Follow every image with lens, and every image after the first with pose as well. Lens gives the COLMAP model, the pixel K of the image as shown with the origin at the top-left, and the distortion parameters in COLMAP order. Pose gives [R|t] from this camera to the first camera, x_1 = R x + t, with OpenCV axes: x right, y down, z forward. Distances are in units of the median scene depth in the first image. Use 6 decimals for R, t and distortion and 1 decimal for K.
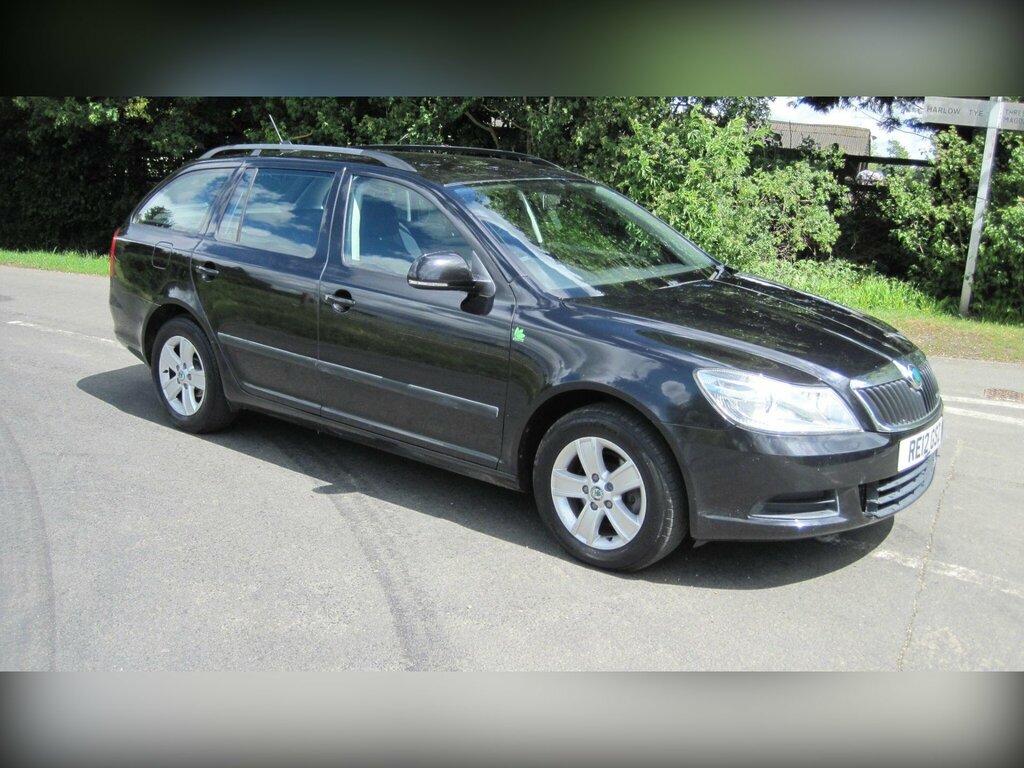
lens RADIAL K [[1046.9, 0, 513.6], [0, 1046.9, 367.8], [0, 0, 1]] dist [-0.185157, 0.156906]
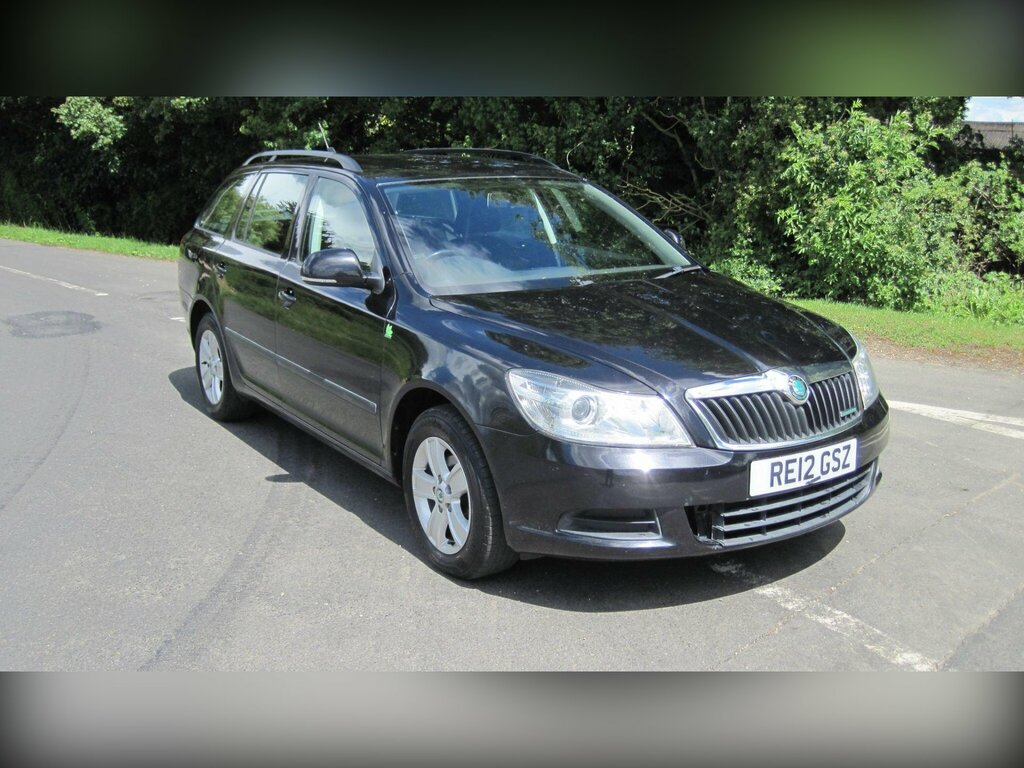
lens RADIAL K [[1046.9, 0, 513.6], [0, 1046.9, 367.8], [0, 0, 1]] dist [-0.185157, 0.156906]
pose [[0.952380, 0.034462, -0.302961, 0.432500], [-0.038613, 0.999224, -0.007720, 0.006284], [0.302460, 0.019050, 0.952972, 0.090050]]
